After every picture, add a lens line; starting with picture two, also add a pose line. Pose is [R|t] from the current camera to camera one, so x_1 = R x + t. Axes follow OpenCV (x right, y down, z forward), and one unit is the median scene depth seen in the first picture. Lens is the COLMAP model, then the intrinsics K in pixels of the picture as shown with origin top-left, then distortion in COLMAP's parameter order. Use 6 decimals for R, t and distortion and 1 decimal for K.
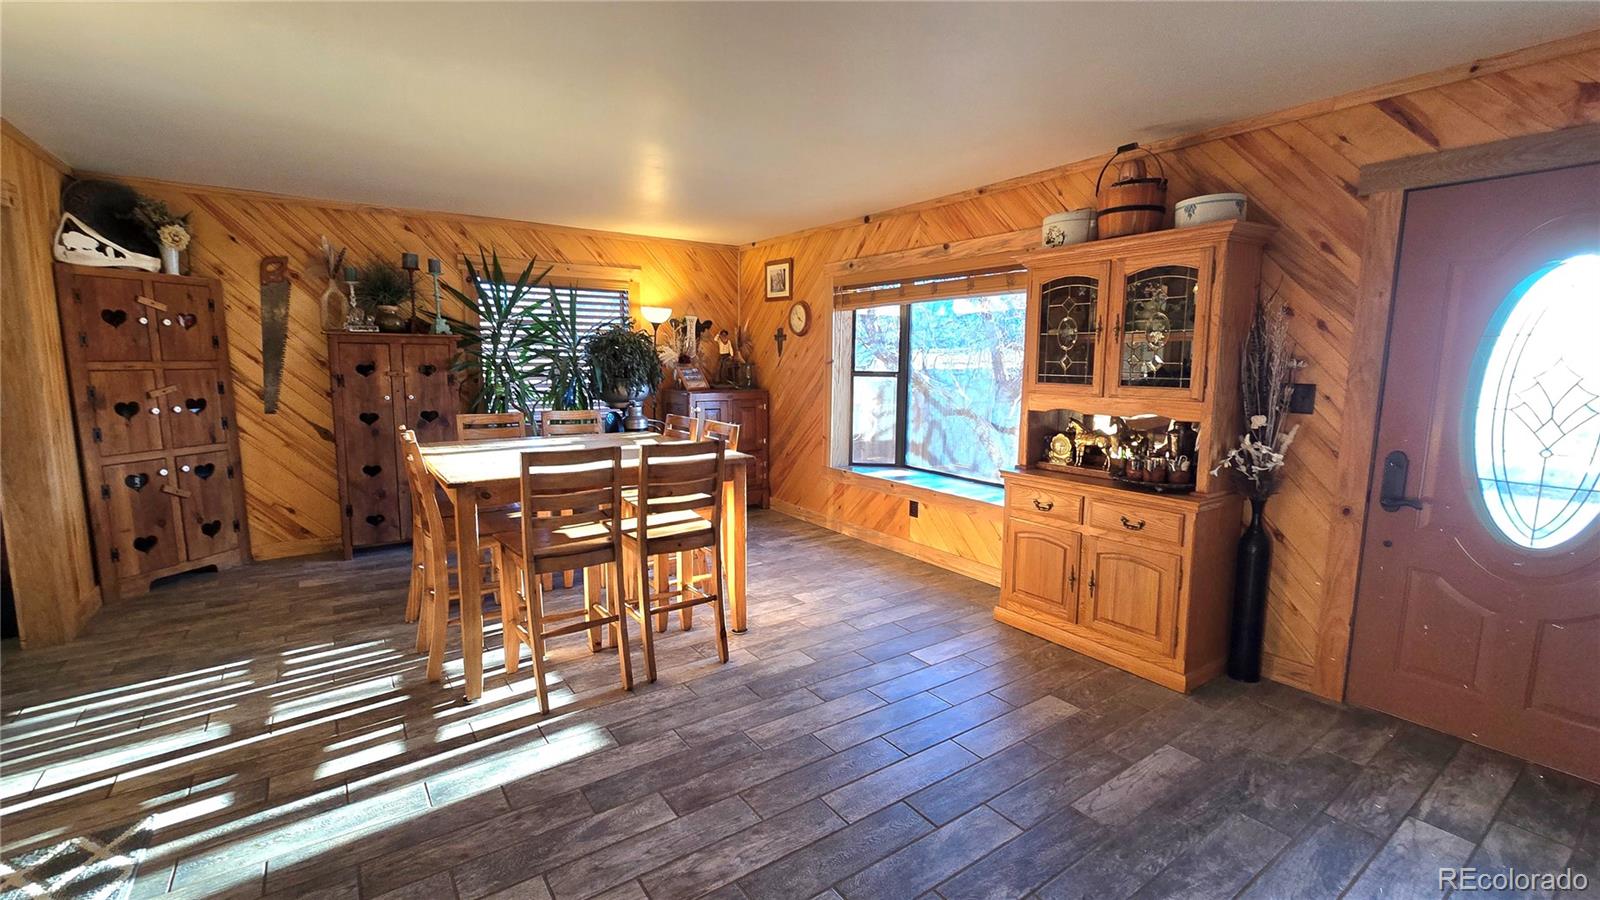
lens RADIAL K [[671.4, 0, 812.5], [0, 671.4, 451.4], [0, 0, 1]] dist [-0.001298, -0.000471]
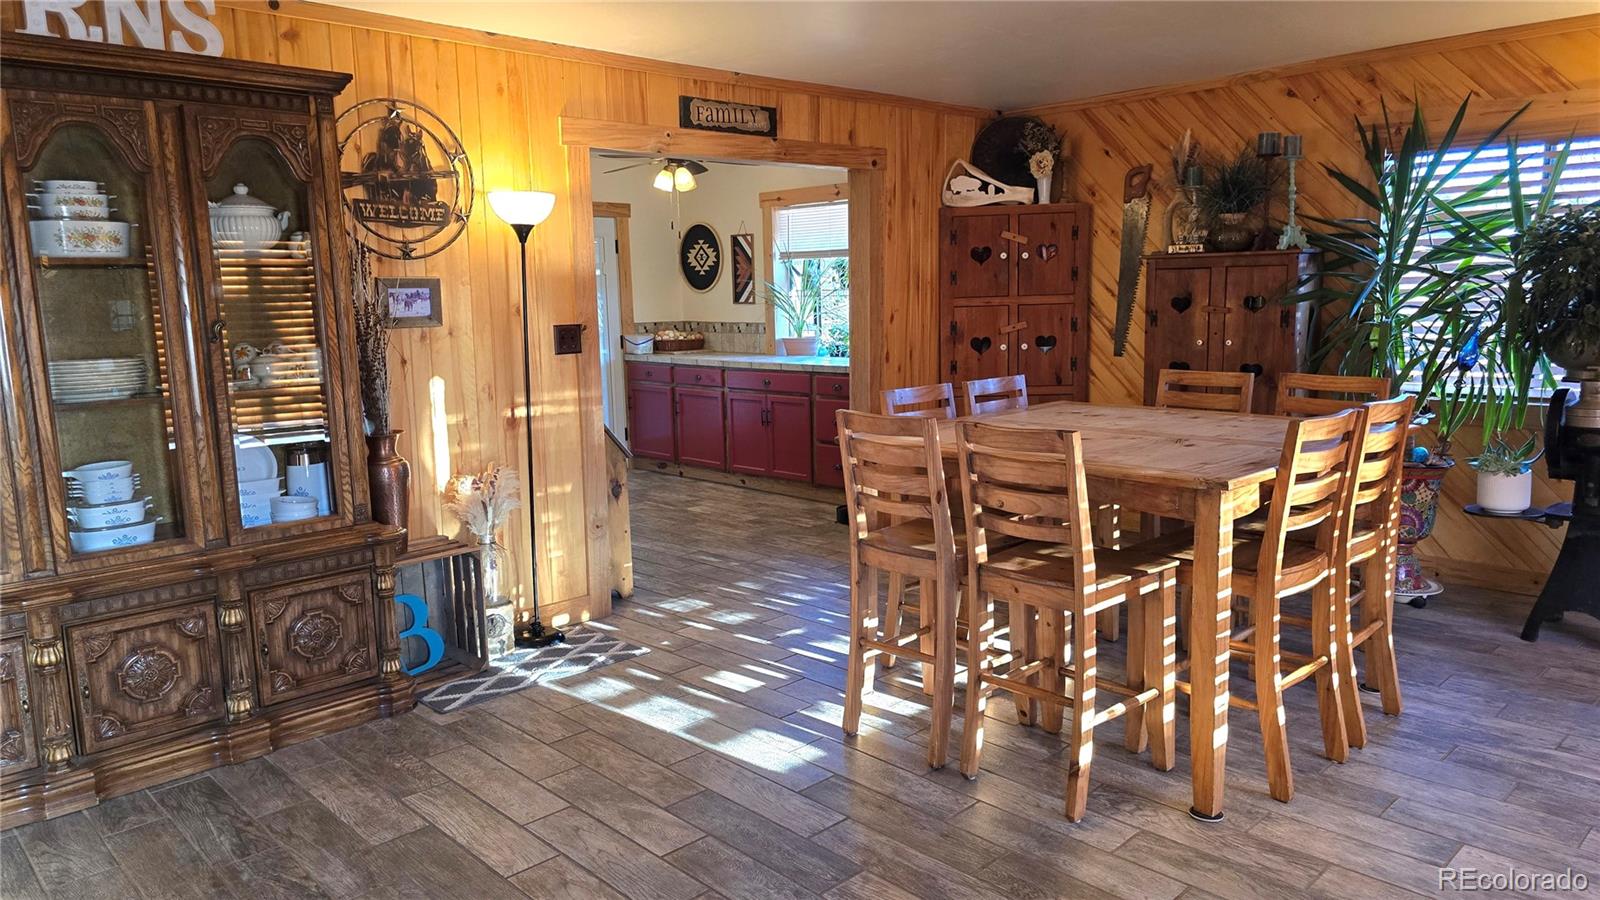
lens RADIAL K [[1074.0, 0, 800.0], [0, 1074.0, 450.0], [0, 0, 1]] dist [0.002036, -0.002733]
pose [[0.146701, 0.132755, -0.980232, 0.498023], [-0.108953, 0.987092, 0.117378, -0.058510], [0.983162, 0.089580, 0.159271, 0.429641]]
